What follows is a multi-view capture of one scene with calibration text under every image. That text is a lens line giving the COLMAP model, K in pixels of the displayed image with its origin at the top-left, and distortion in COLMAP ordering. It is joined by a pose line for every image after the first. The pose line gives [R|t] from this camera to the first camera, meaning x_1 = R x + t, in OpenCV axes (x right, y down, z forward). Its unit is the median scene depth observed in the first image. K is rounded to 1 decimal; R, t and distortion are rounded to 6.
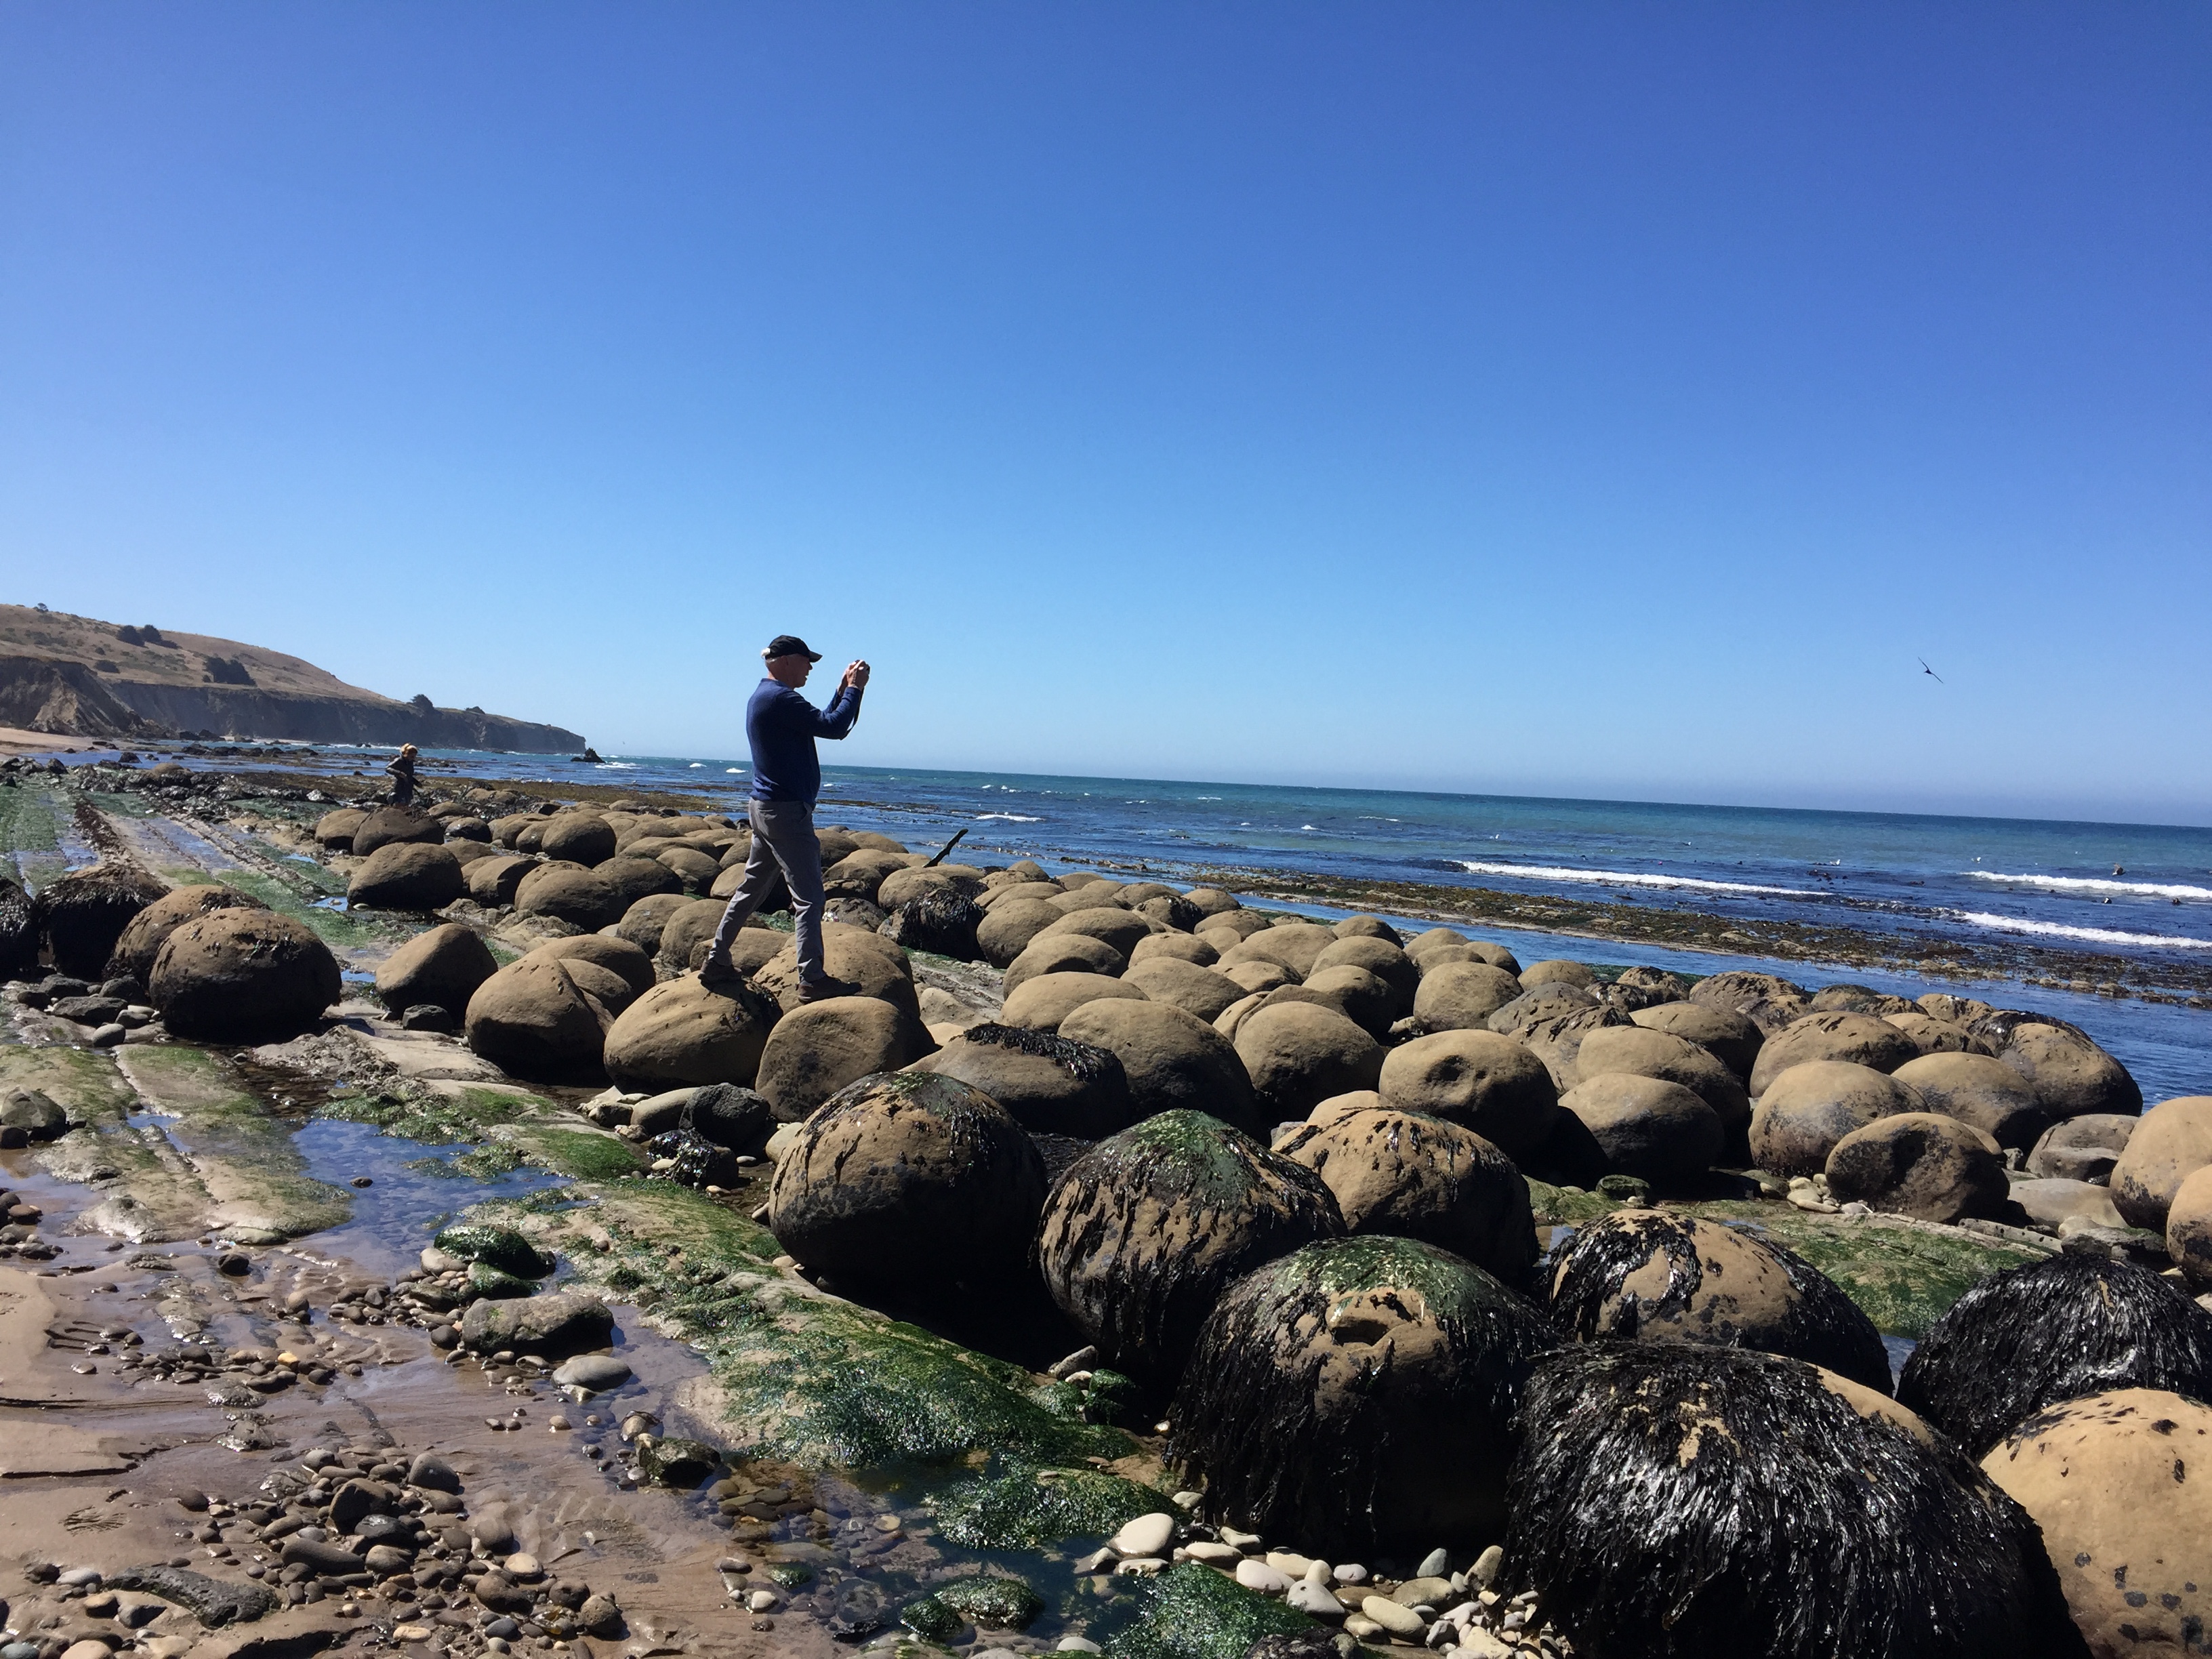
lens RADIAL K [[1875.0, 0, 1134.0], [0, 1875.0, 841.8], [0, 0, 1]] dist [0.091463, -0.118409]
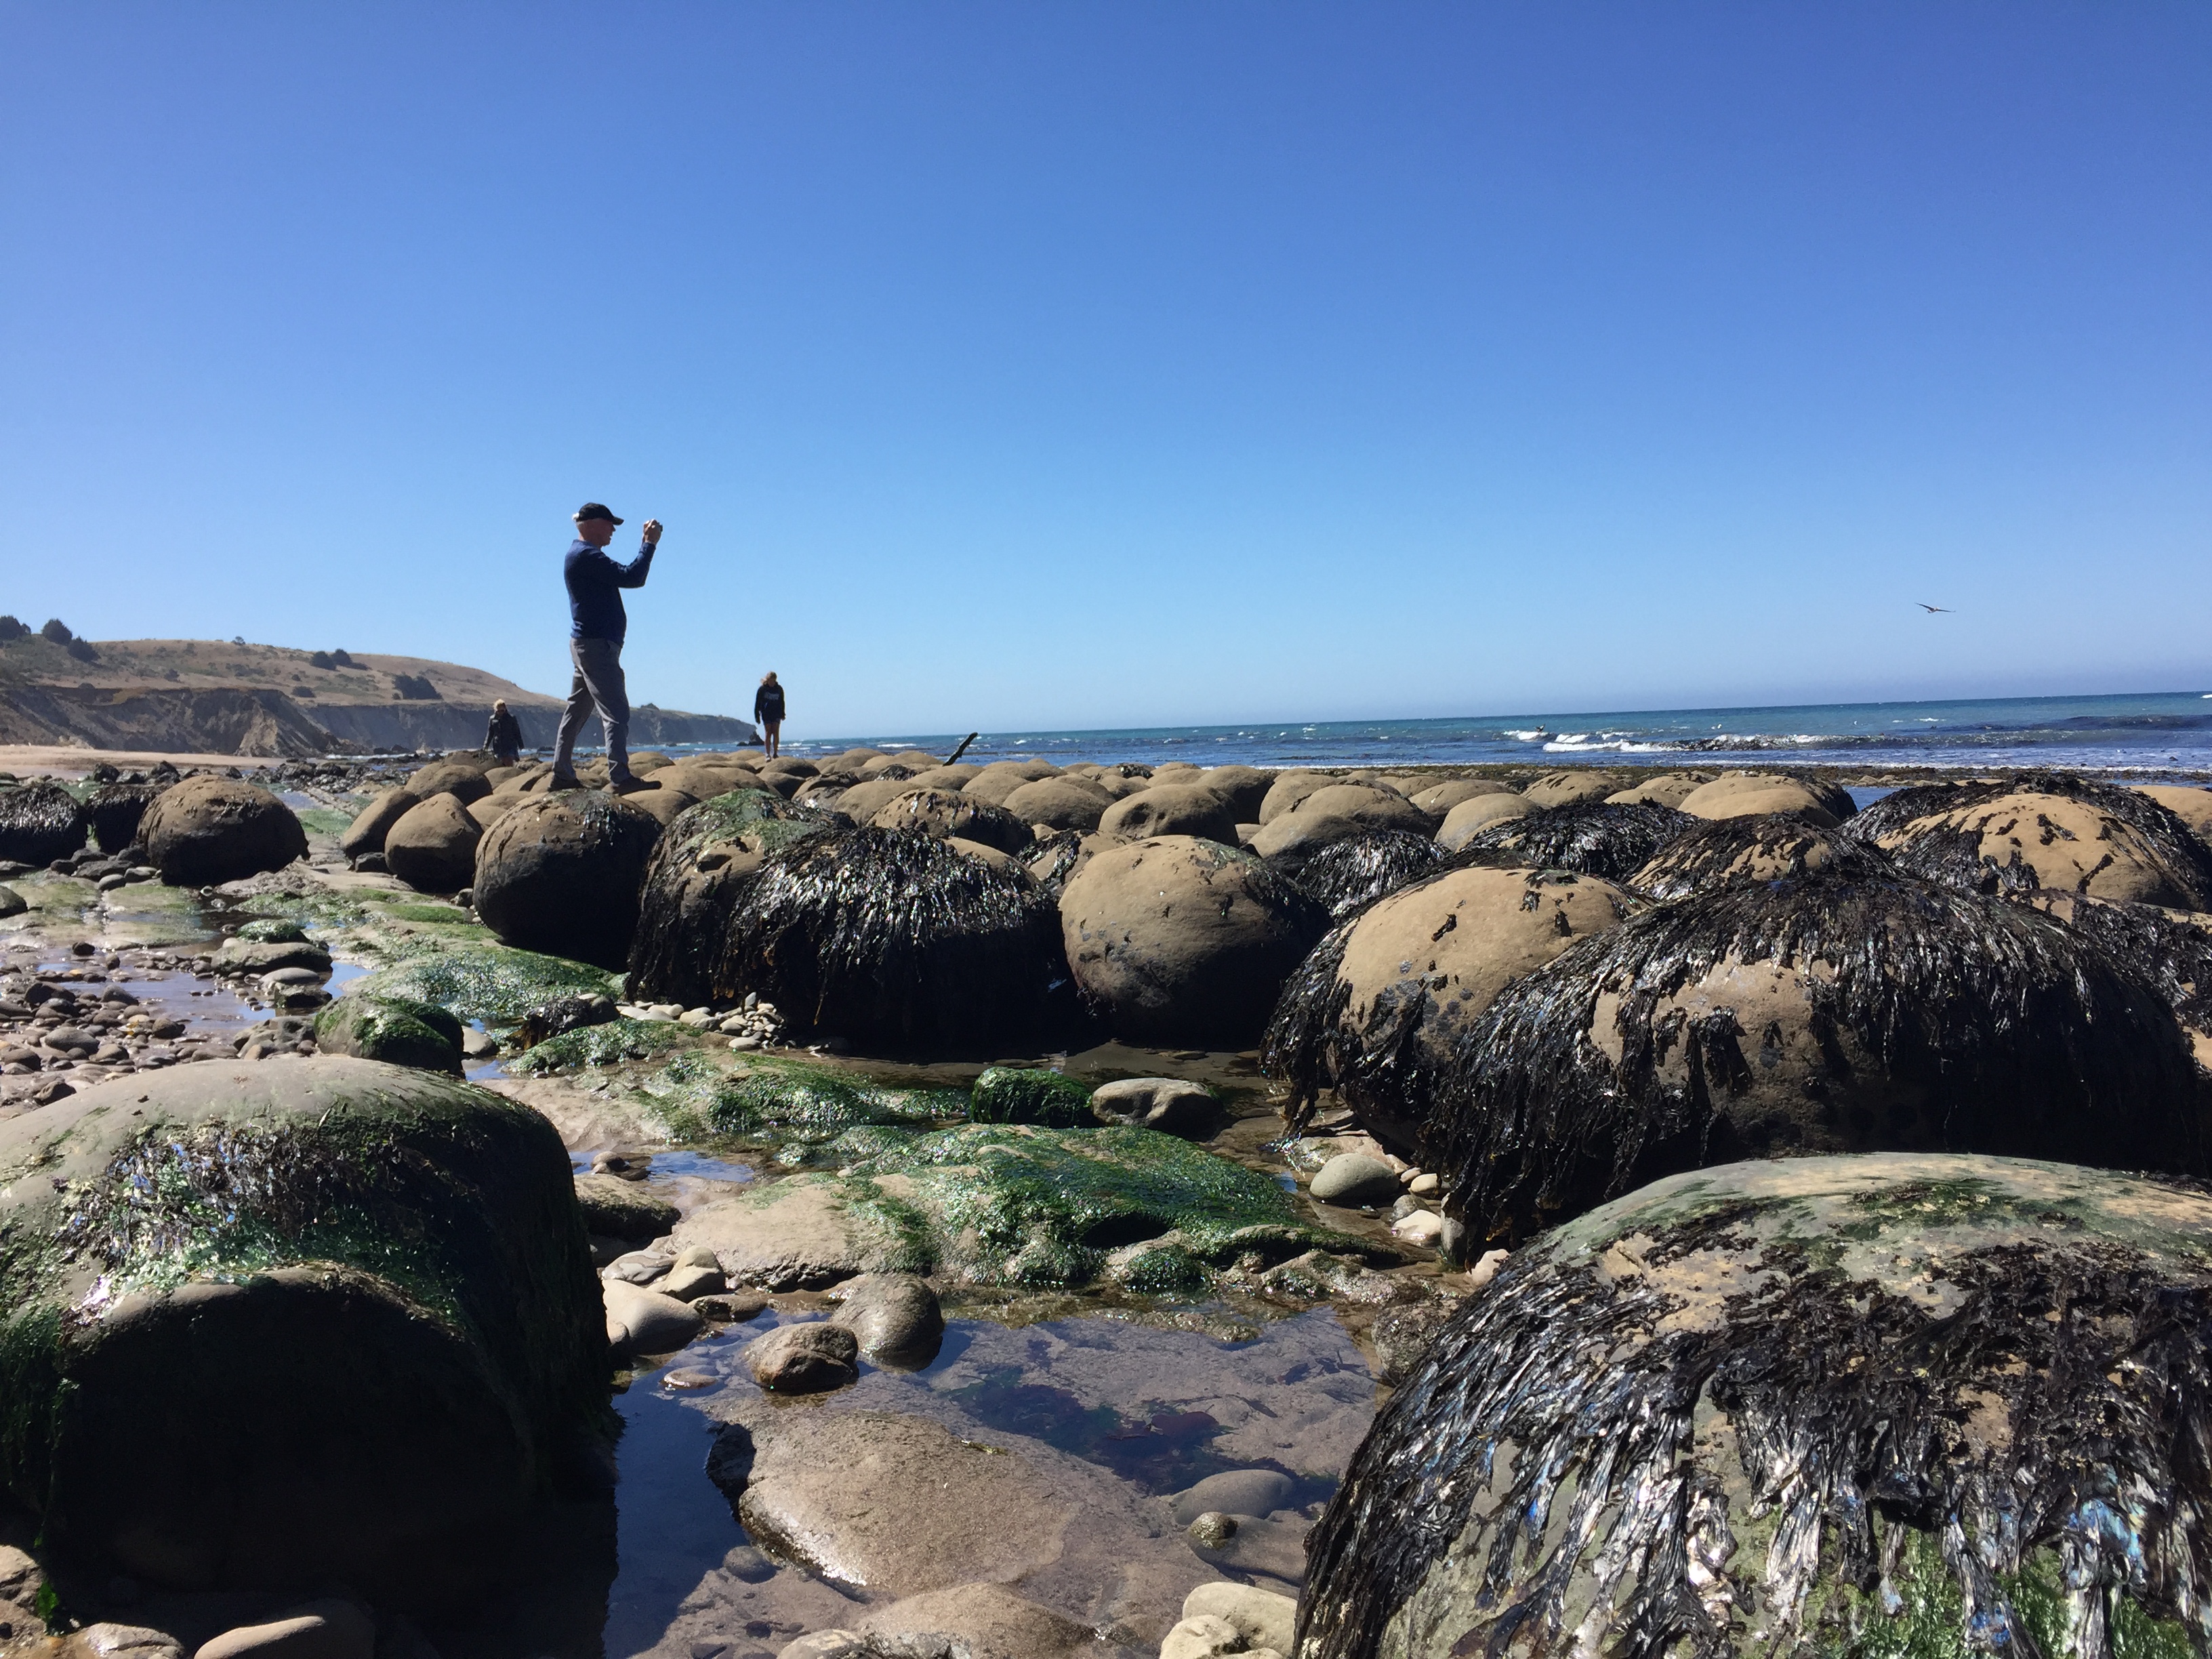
lens RADIAL K [[1881.6, 0, 1136.8], [0, 1881.6, 829.3], [0, 0, 1]] dist [0.092980, -0.129627]
pose [[0.993241, -0.074532, -0.088976, 0.397636], [0.076268, 0.996955, 0.016267, 0.160658], [0.087493, -0.022943, 0.995901, -0.302494]]
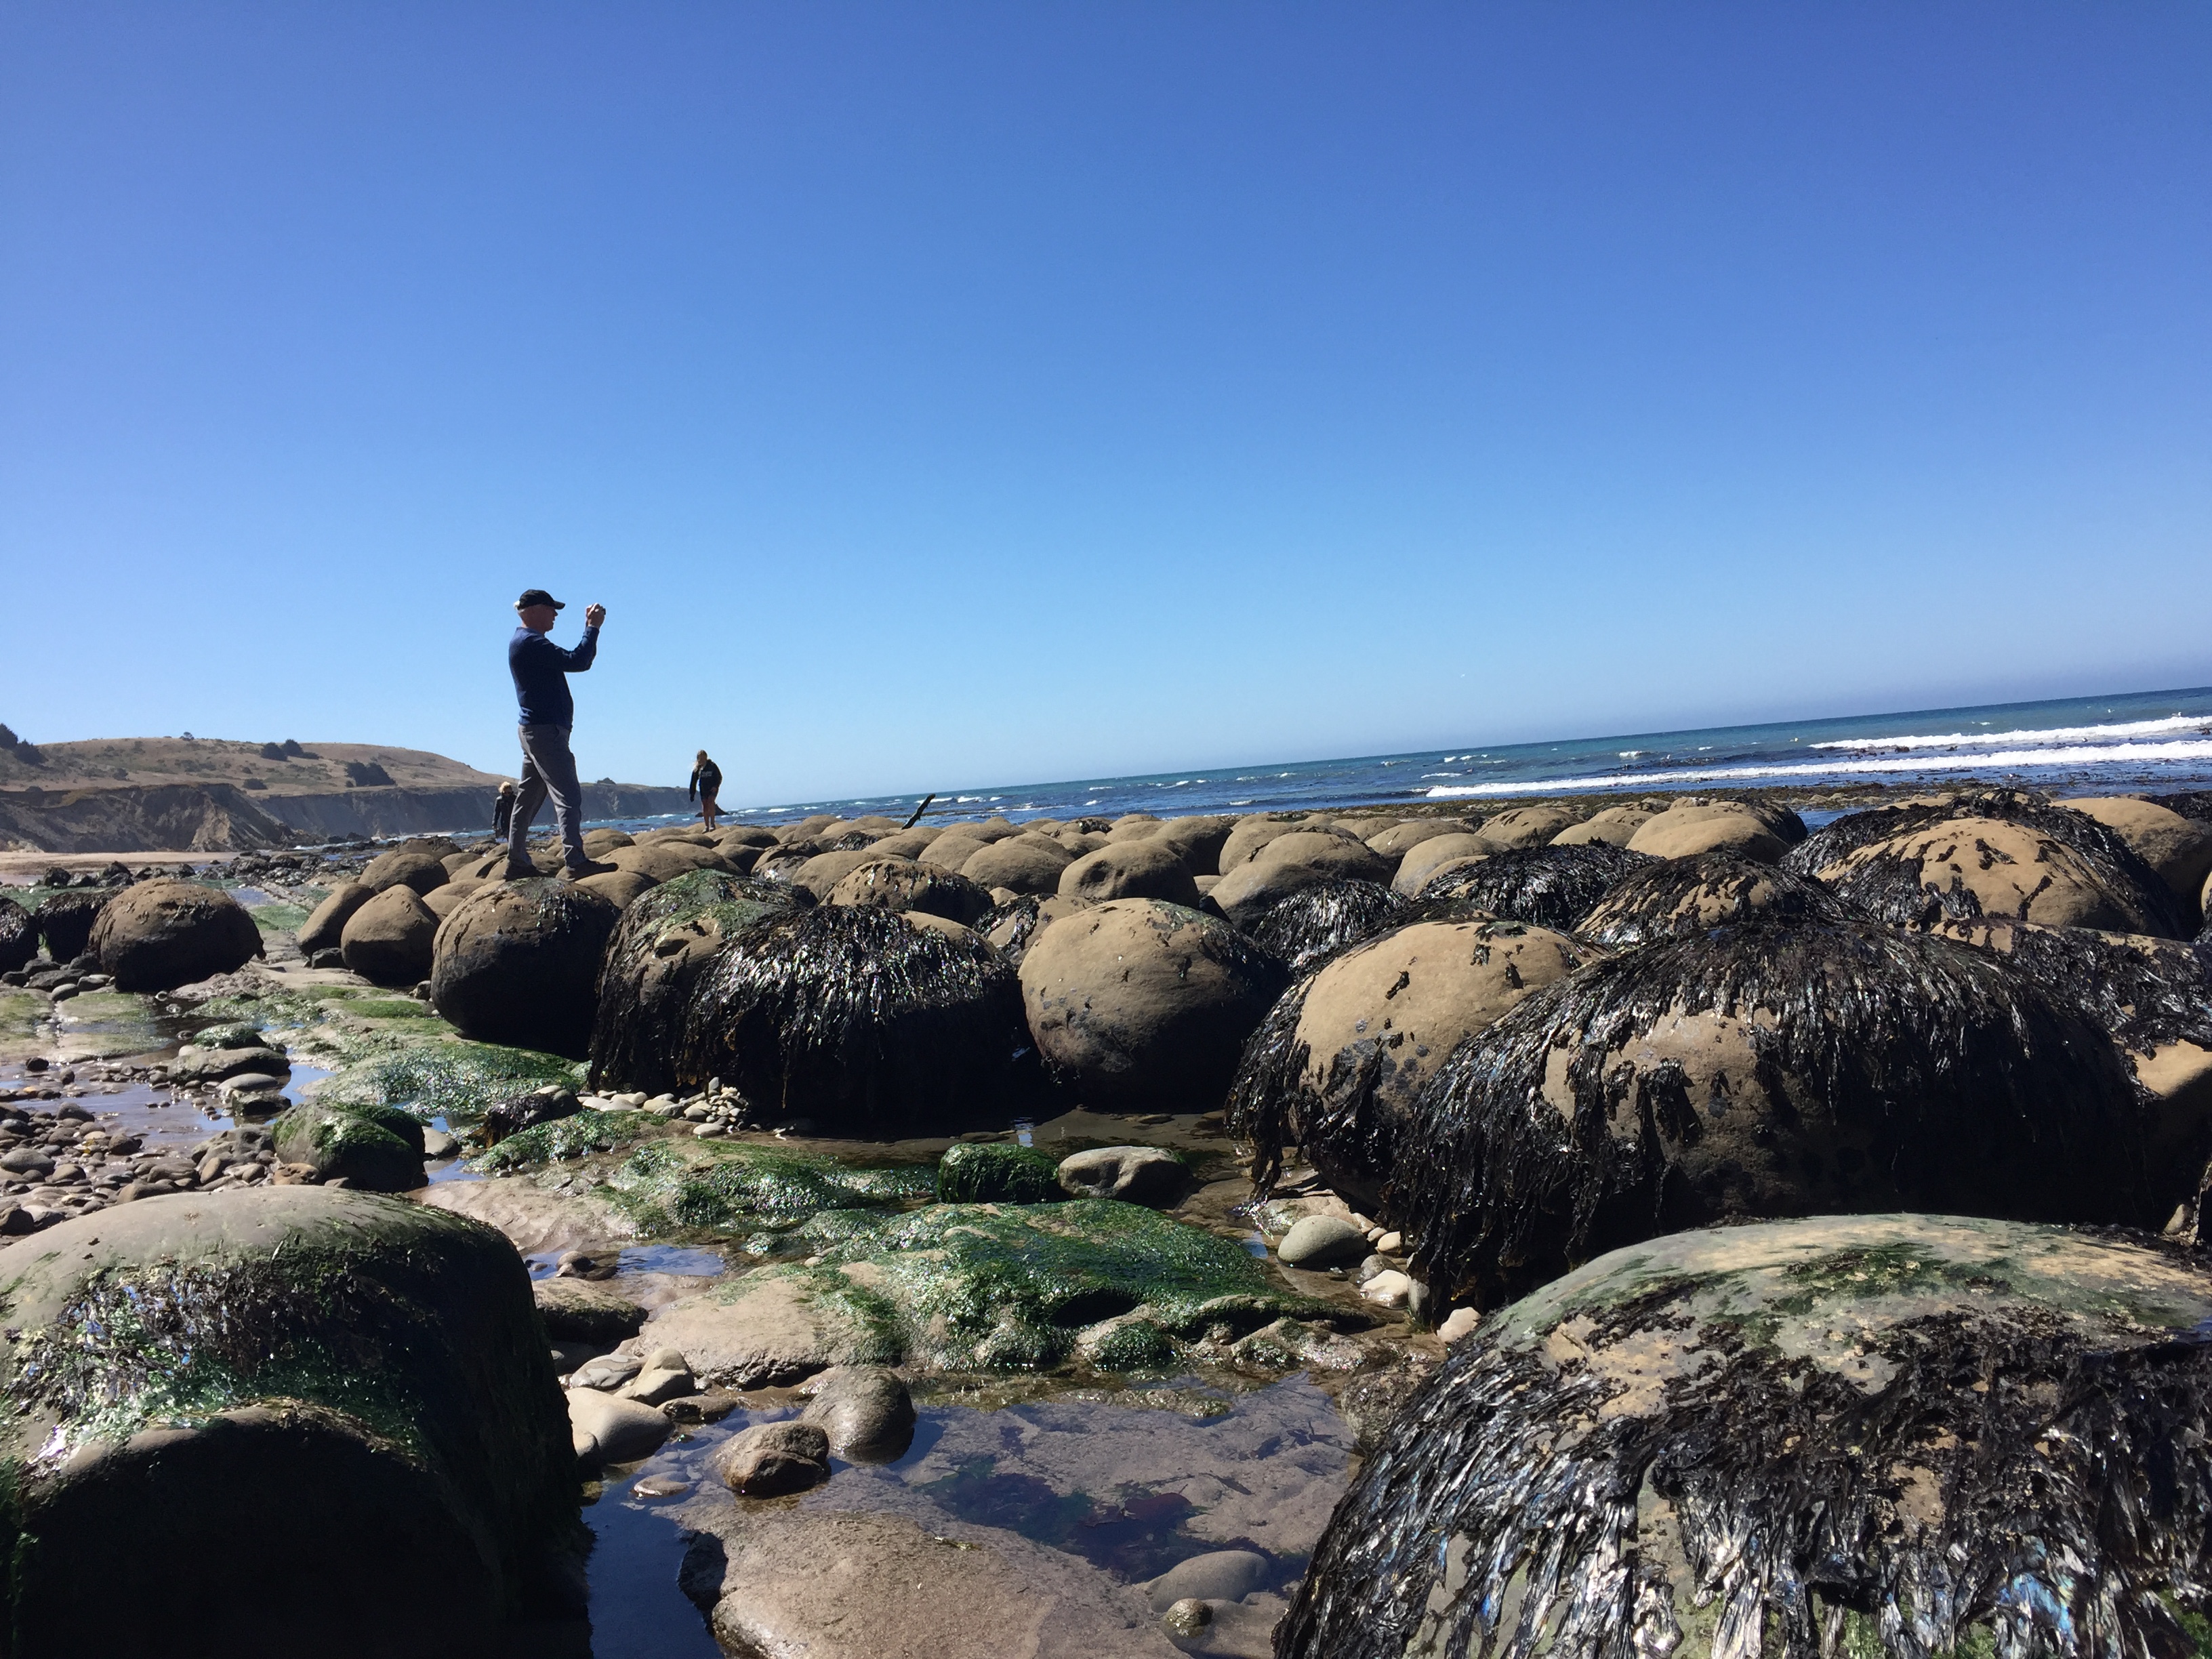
lens RADIAL K [[1878.1, 0, 1136.2], [0, 1878.1, 833.6], [0, 0, 1]] dist [0.091895, -0.125706]
pose [[0.989925, -0.124835, -0.066820, 0.402298], [0.124706, 0.992175, -0.006122, 0.154341], [0.067062, -0.002273, 0.997746, -0.304973]]
